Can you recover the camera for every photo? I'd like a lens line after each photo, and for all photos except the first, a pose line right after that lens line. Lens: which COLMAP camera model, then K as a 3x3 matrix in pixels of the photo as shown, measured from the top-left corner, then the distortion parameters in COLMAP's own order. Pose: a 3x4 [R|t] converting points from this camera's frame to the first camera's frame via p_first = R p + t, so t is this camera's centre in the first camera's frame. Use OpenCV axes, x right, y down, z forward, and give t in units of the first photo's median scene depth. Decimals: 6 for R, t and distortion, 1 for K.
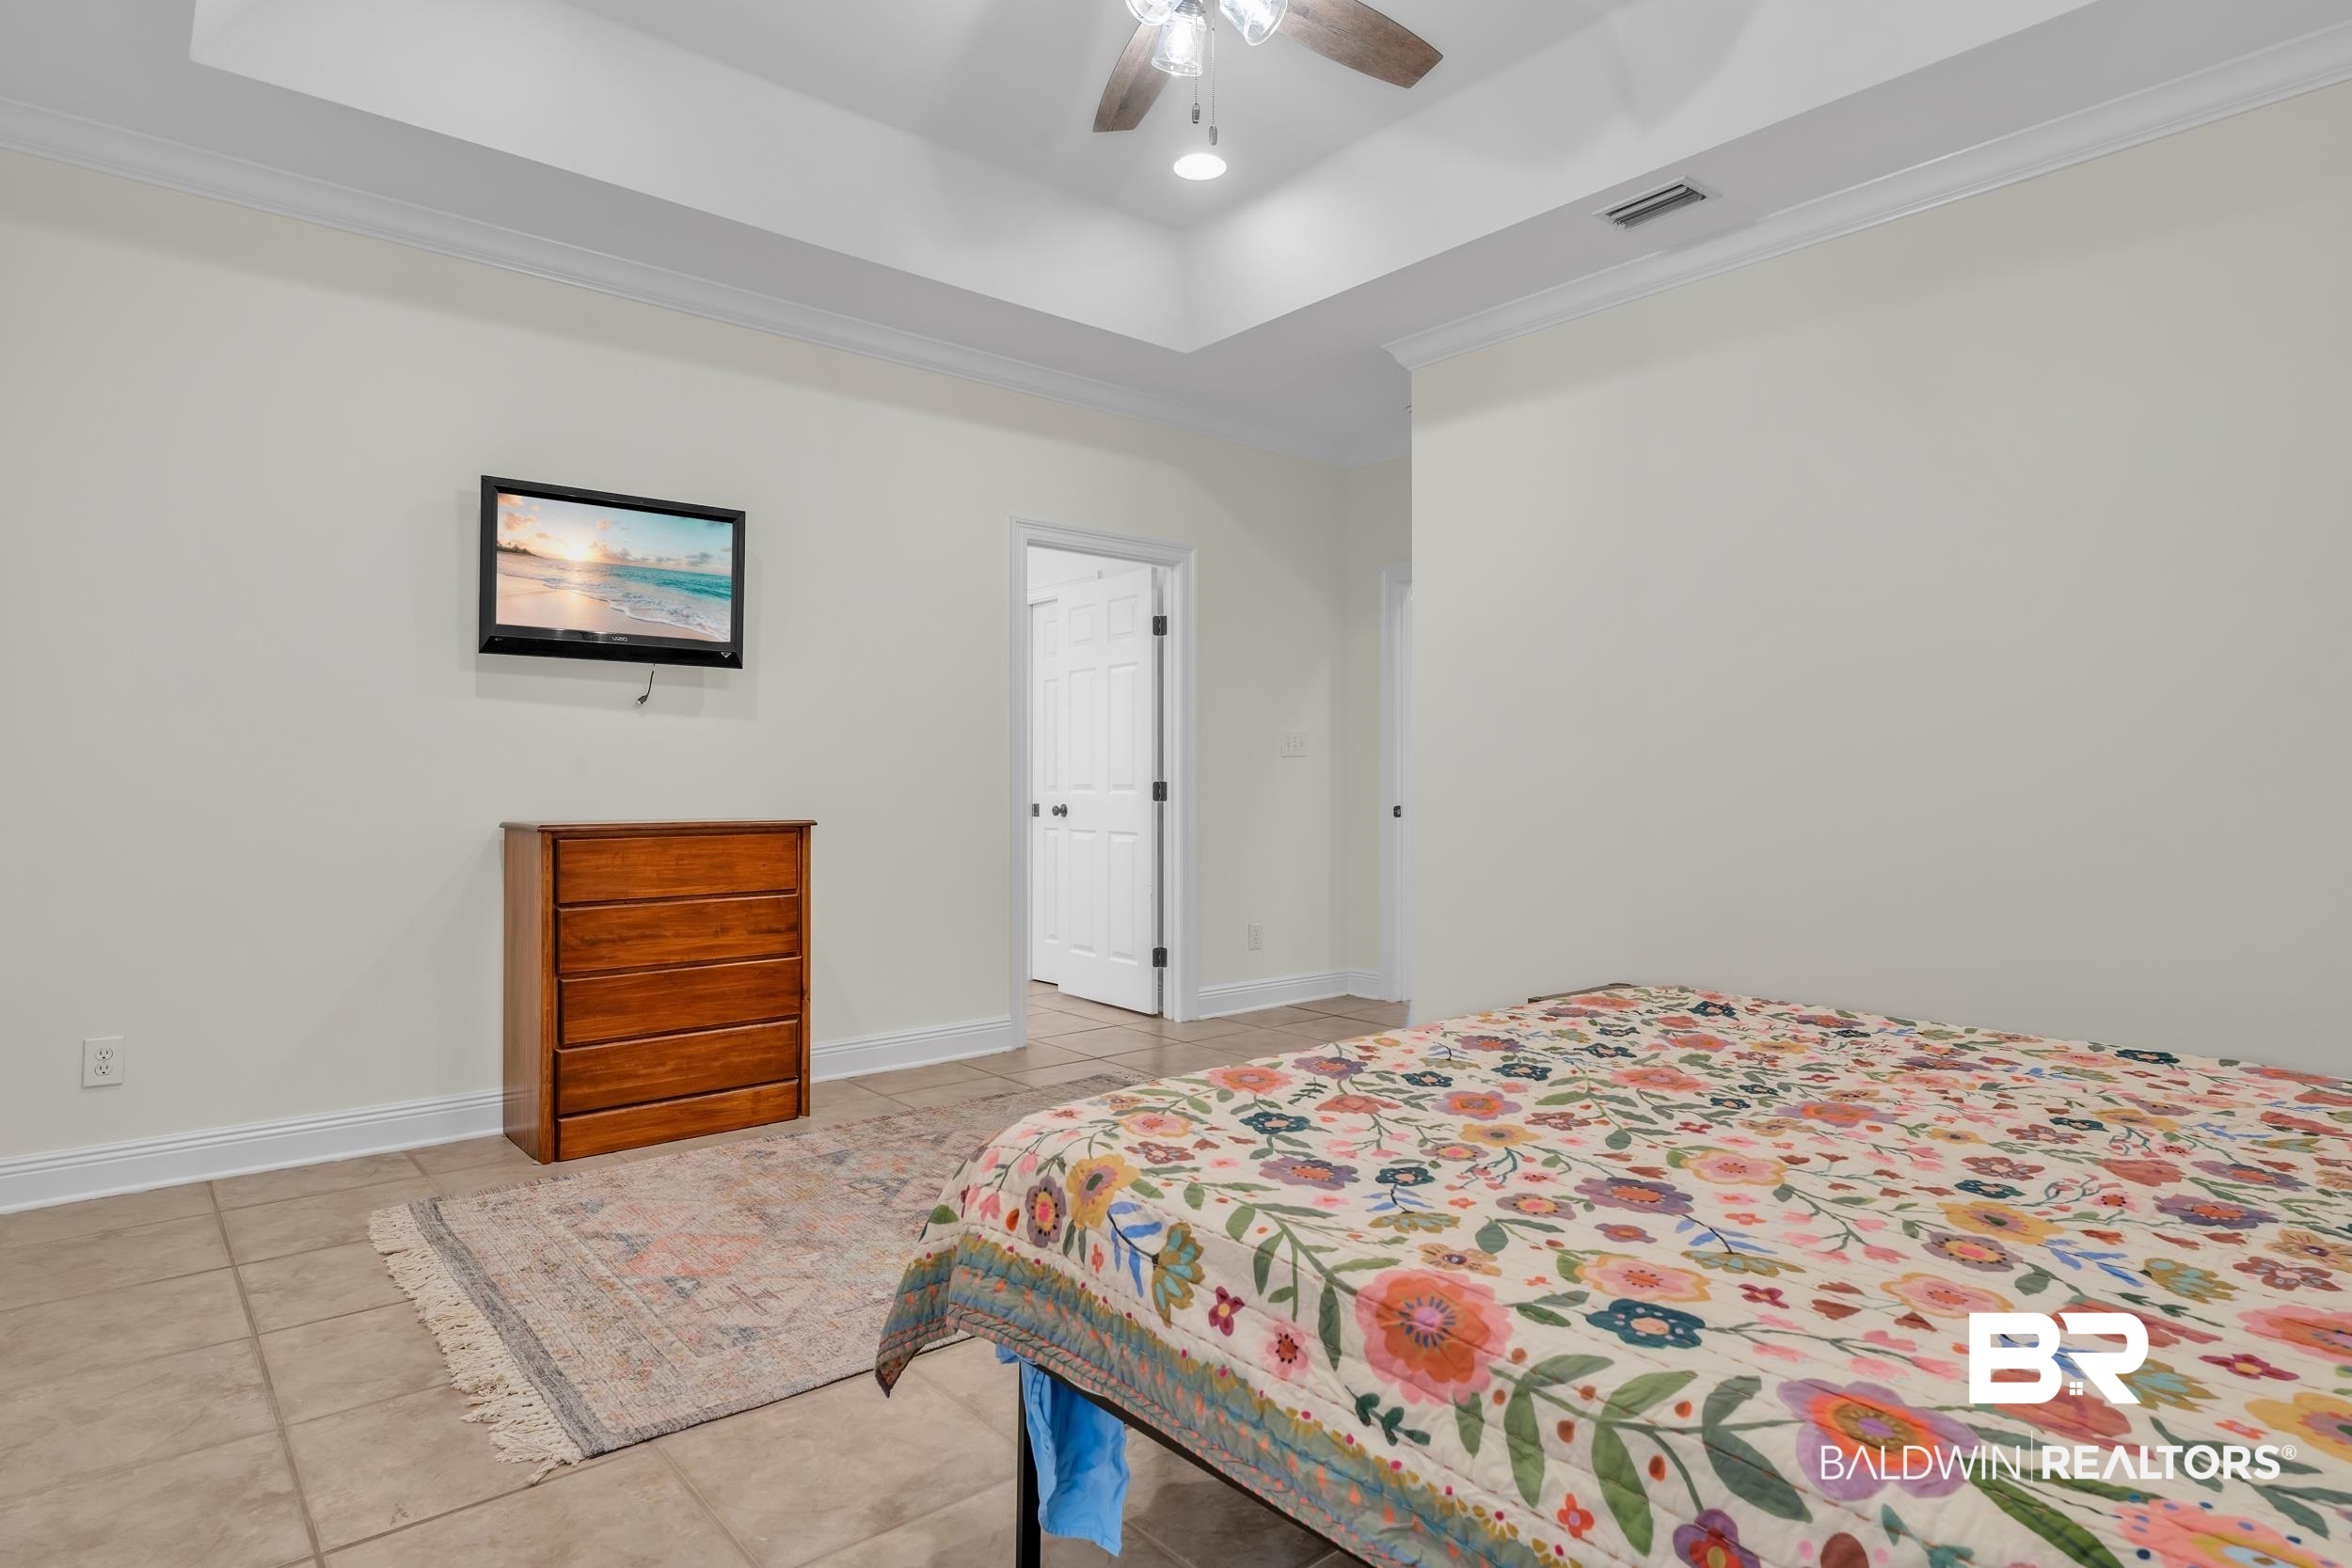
lens RADIAL K [[1229.0, 0, 1140.1], [0, 1229.0, 779.9], [0, 0, 1]] dist [-0.003190, 0.000654]
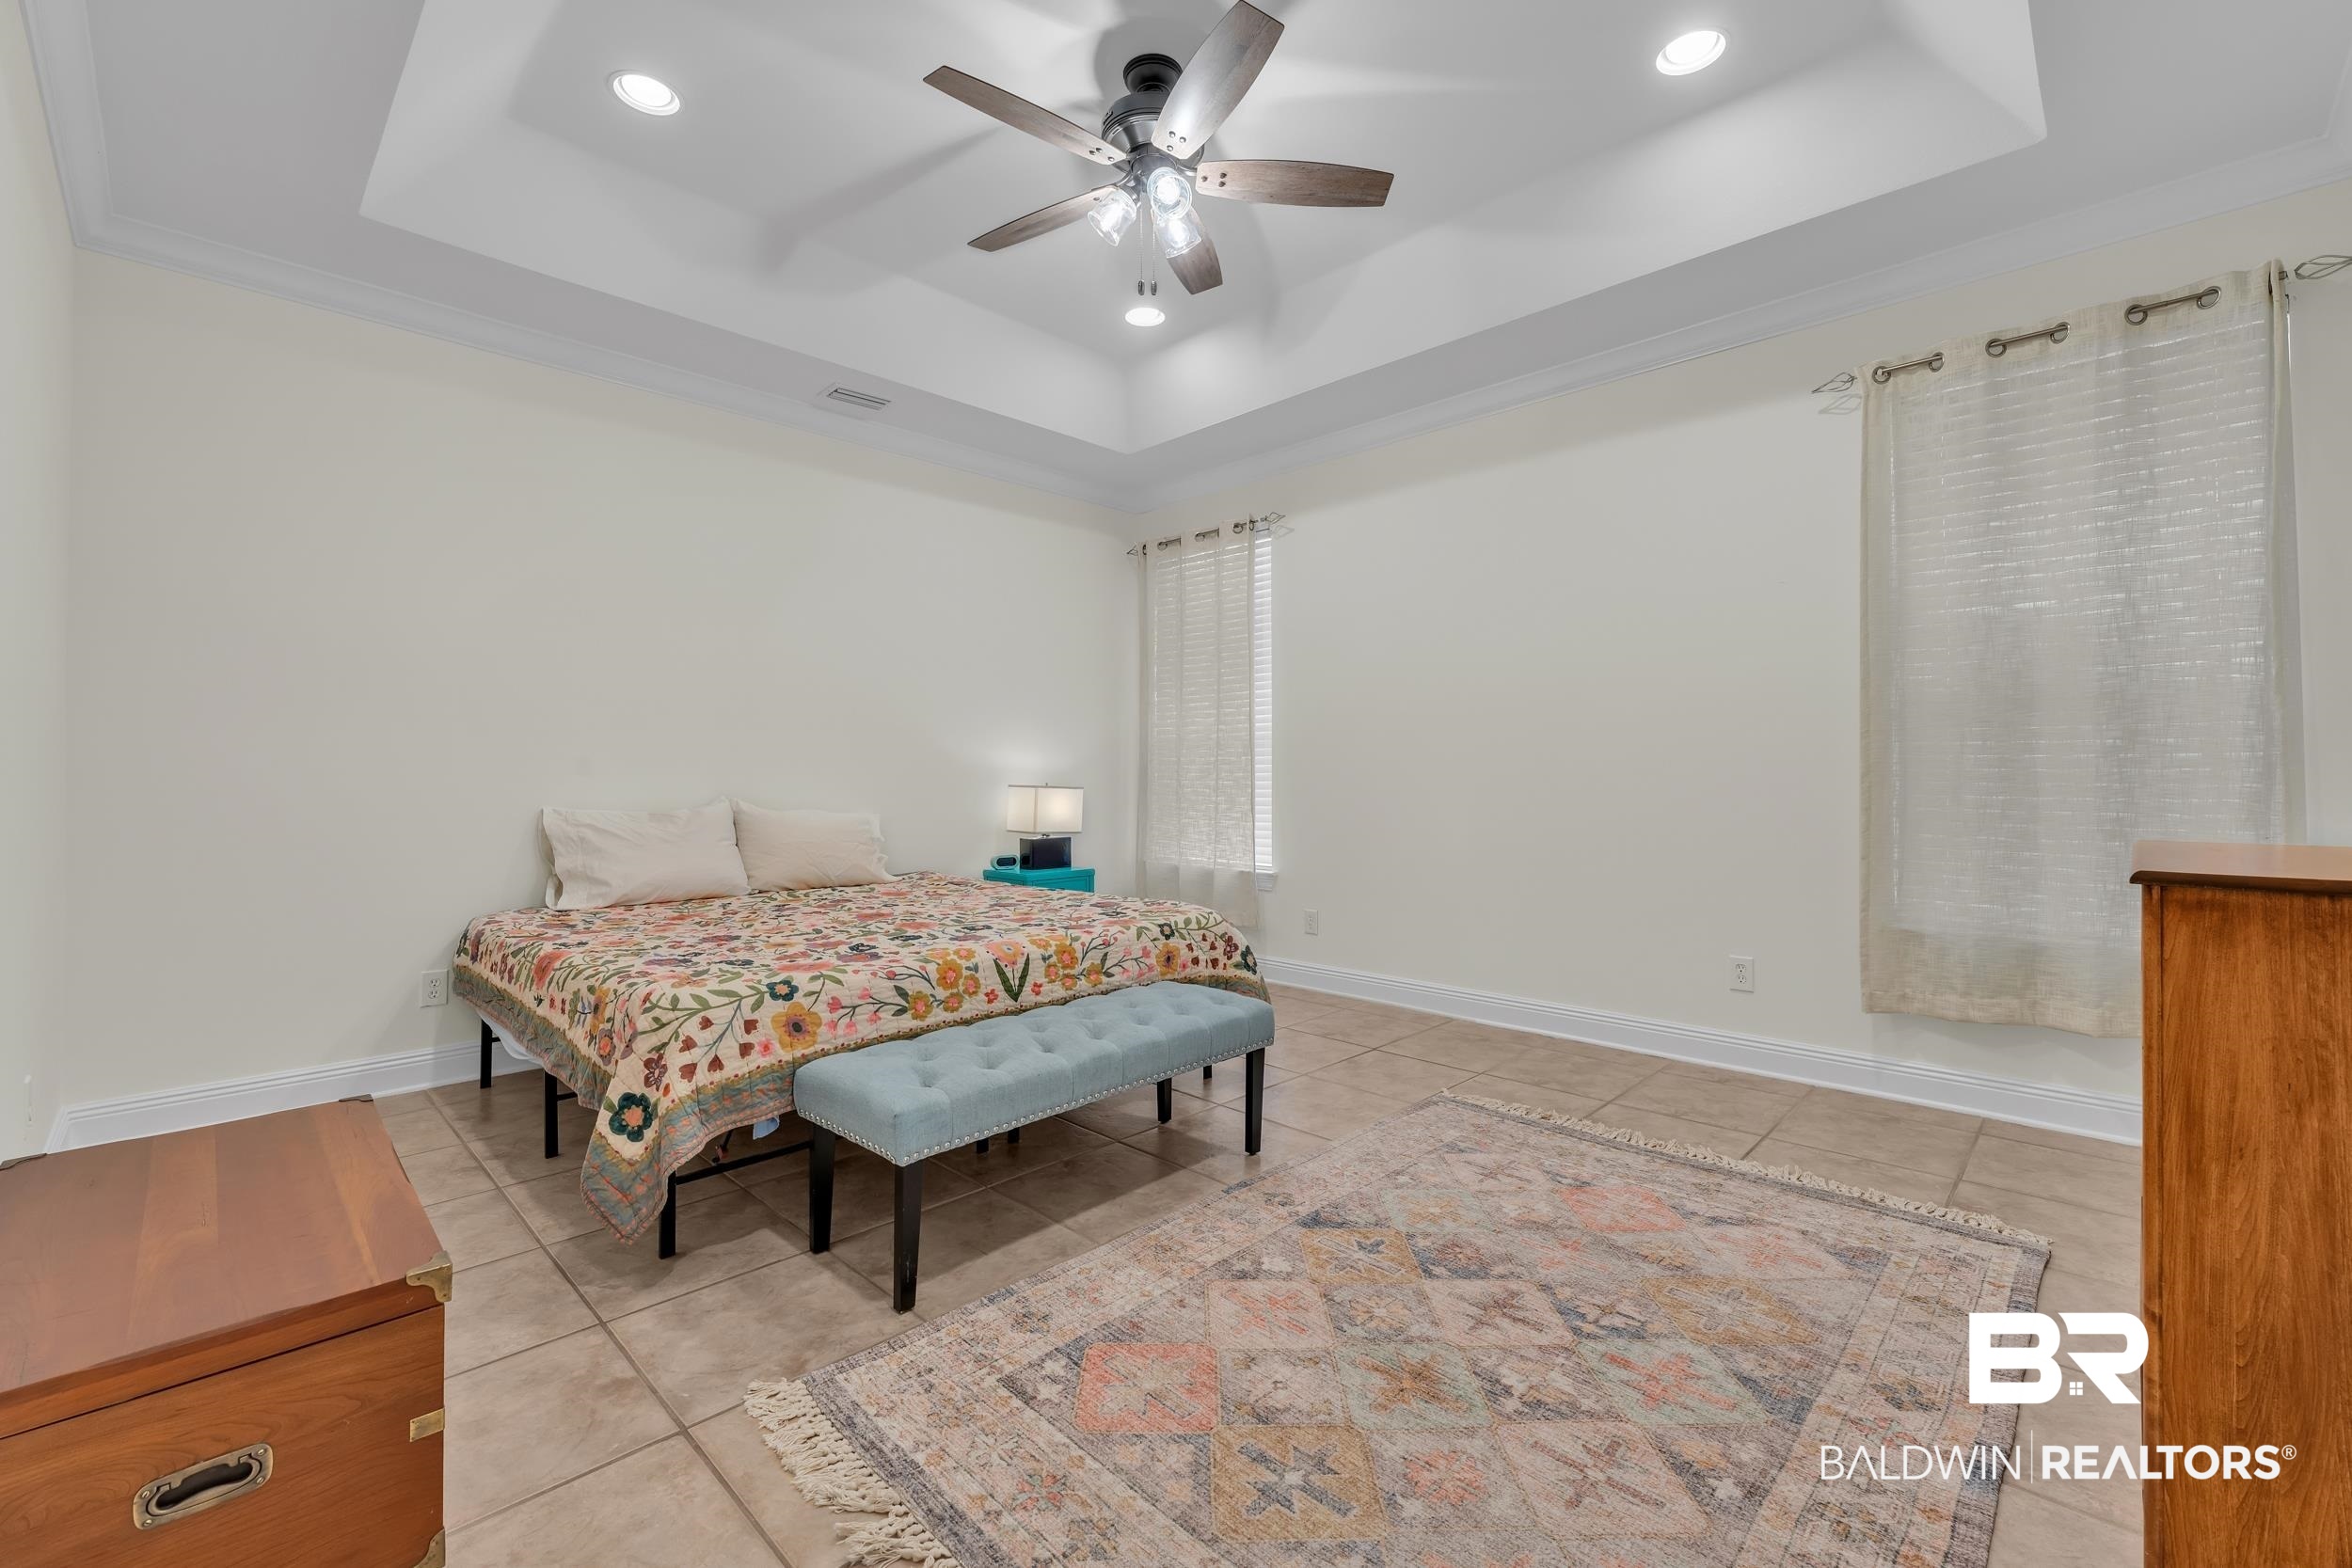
lens RADIAL K [[998.1, 0, 1170.2], [0, 998.1, 772.0], [0, 0, 1]] dist [-0.005486, -0.000108]
pose [[-0.994794, 0.004942, -0.101783, 0.114705], [0.005903, 0.999941, -0.009142, 0.005000], [0.101731, -0.009695, -0.994765, 1.761497]]
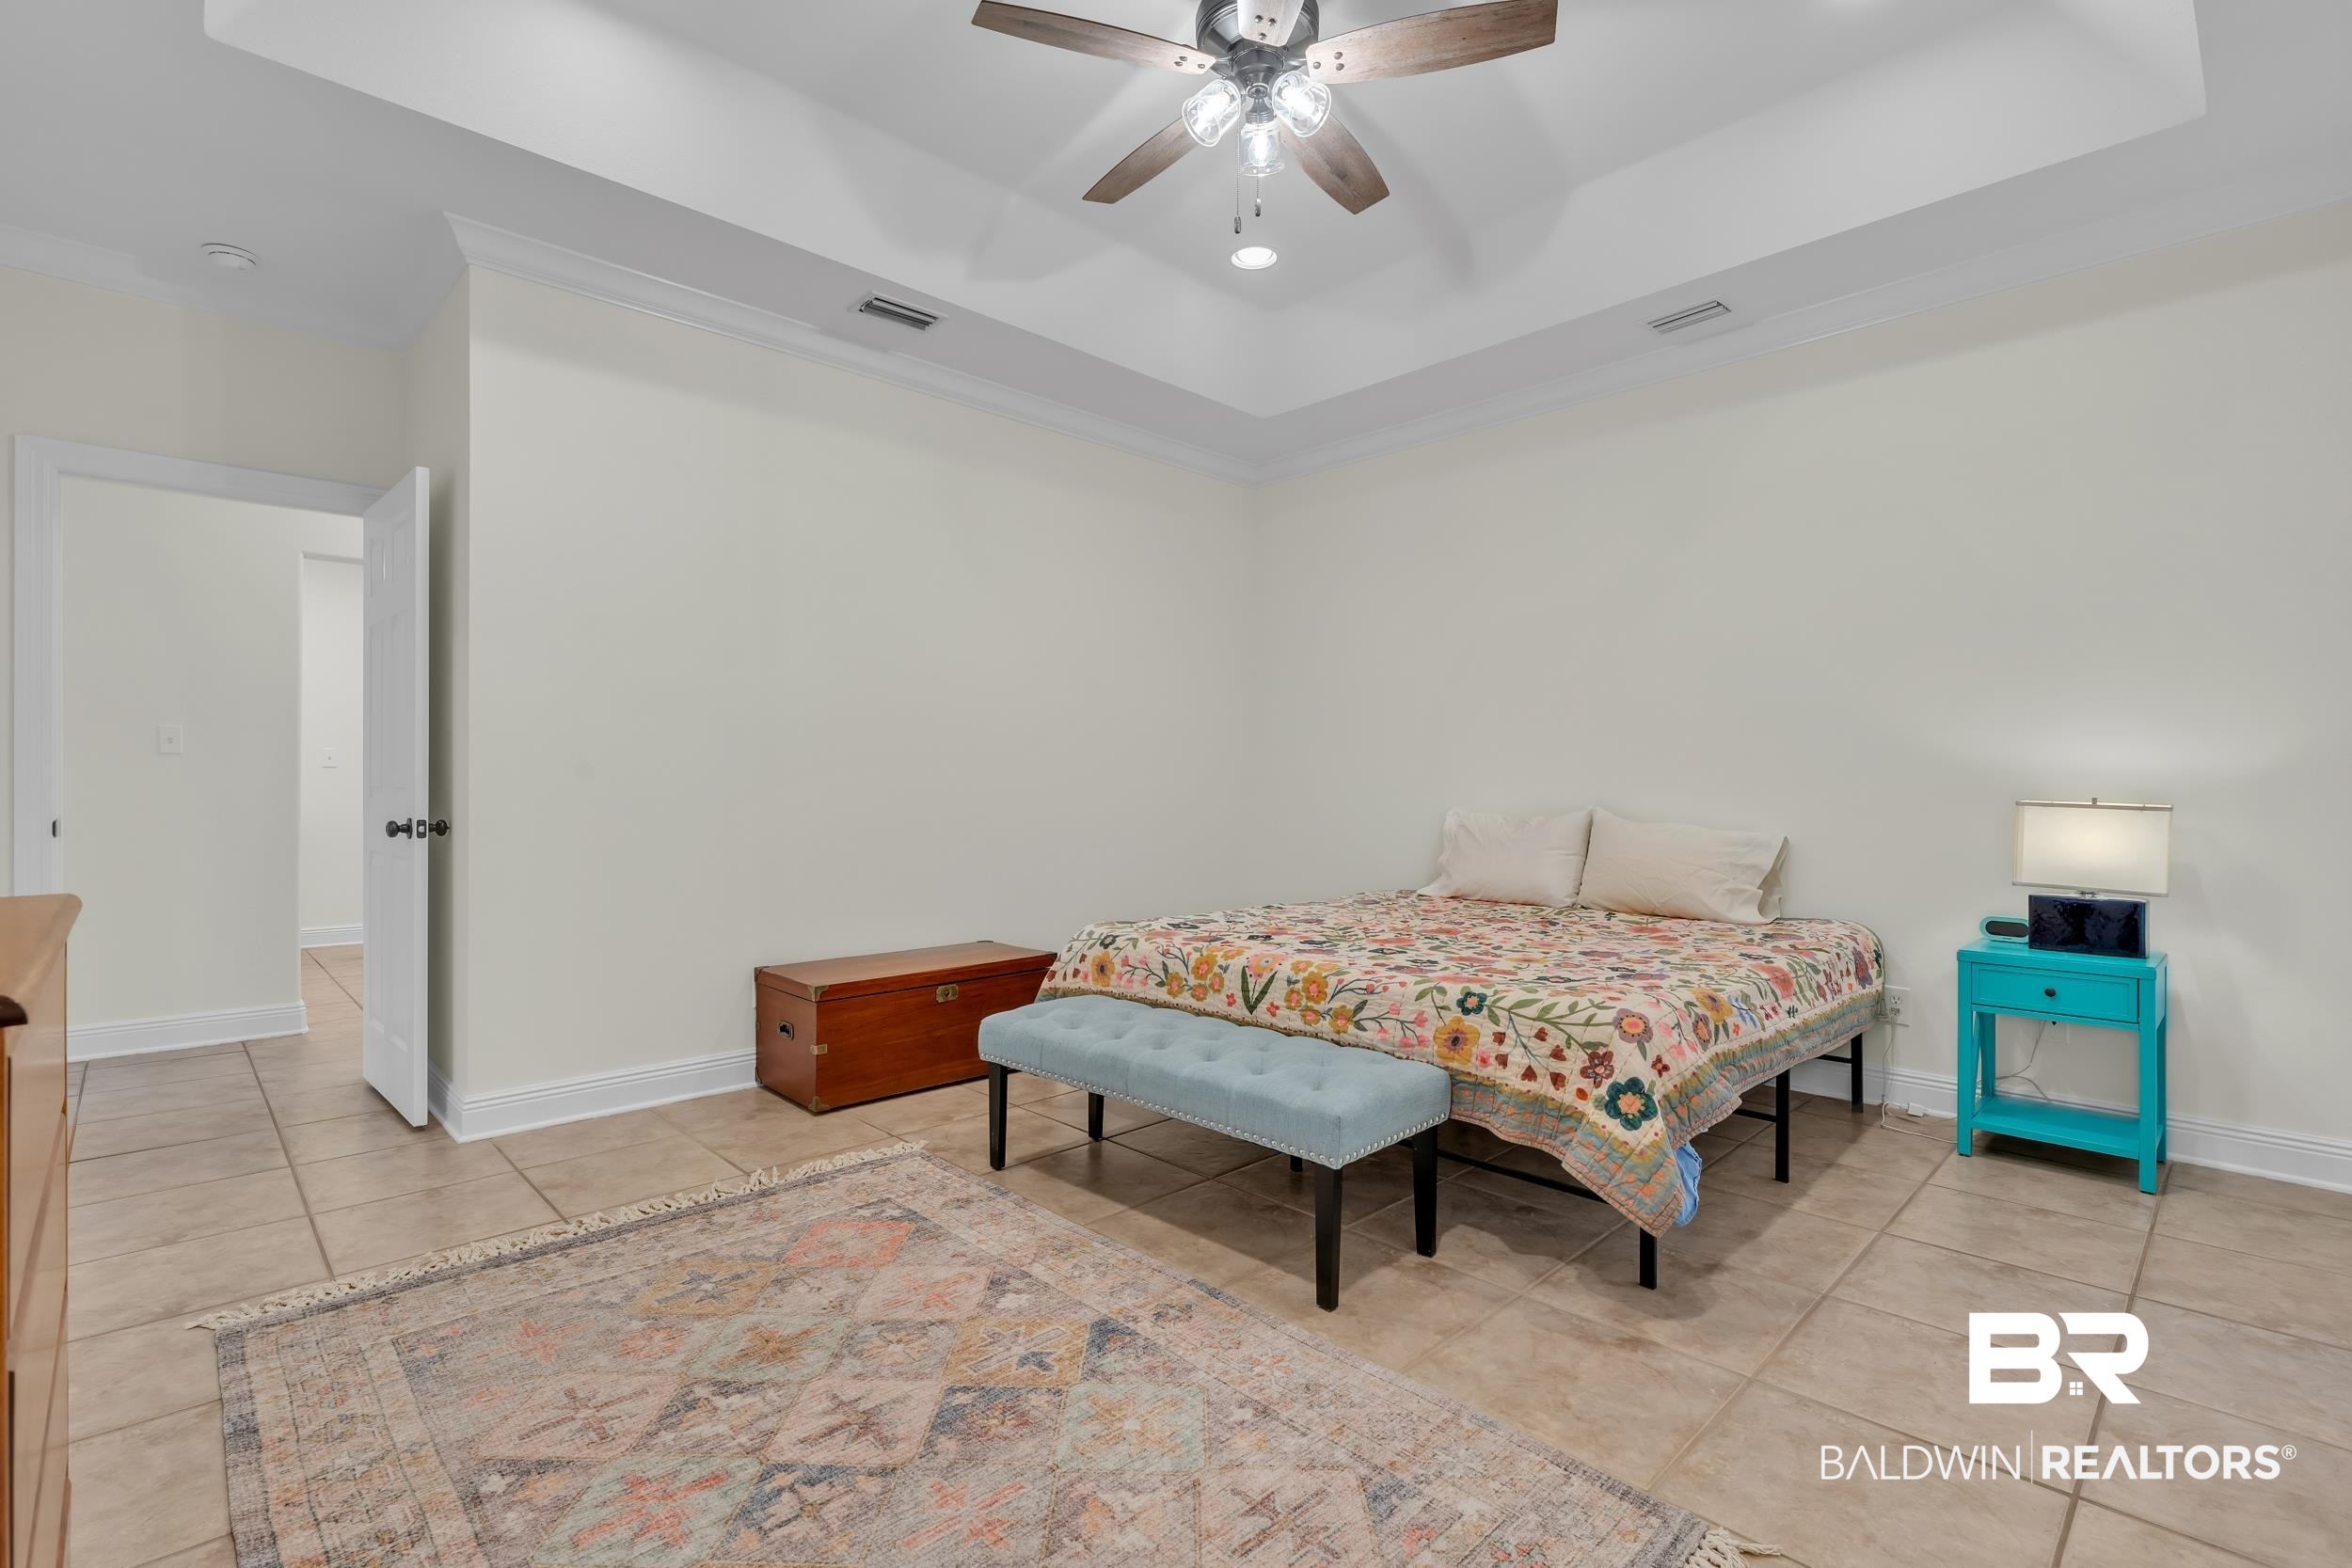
lens RADIAL K [[1080.2, 0, 1176.0], [0, 1080.2, 784.0], [0, 0, 1]] dist [-0.001500, -0.000130]
pose [[-0.072907, 0.000900, 0.997338, -0.812683], [-0.007161, 0.999973, -0.001426, 0.001126], [-0.997313, -0.007246, -0.072898, 0.965439]]
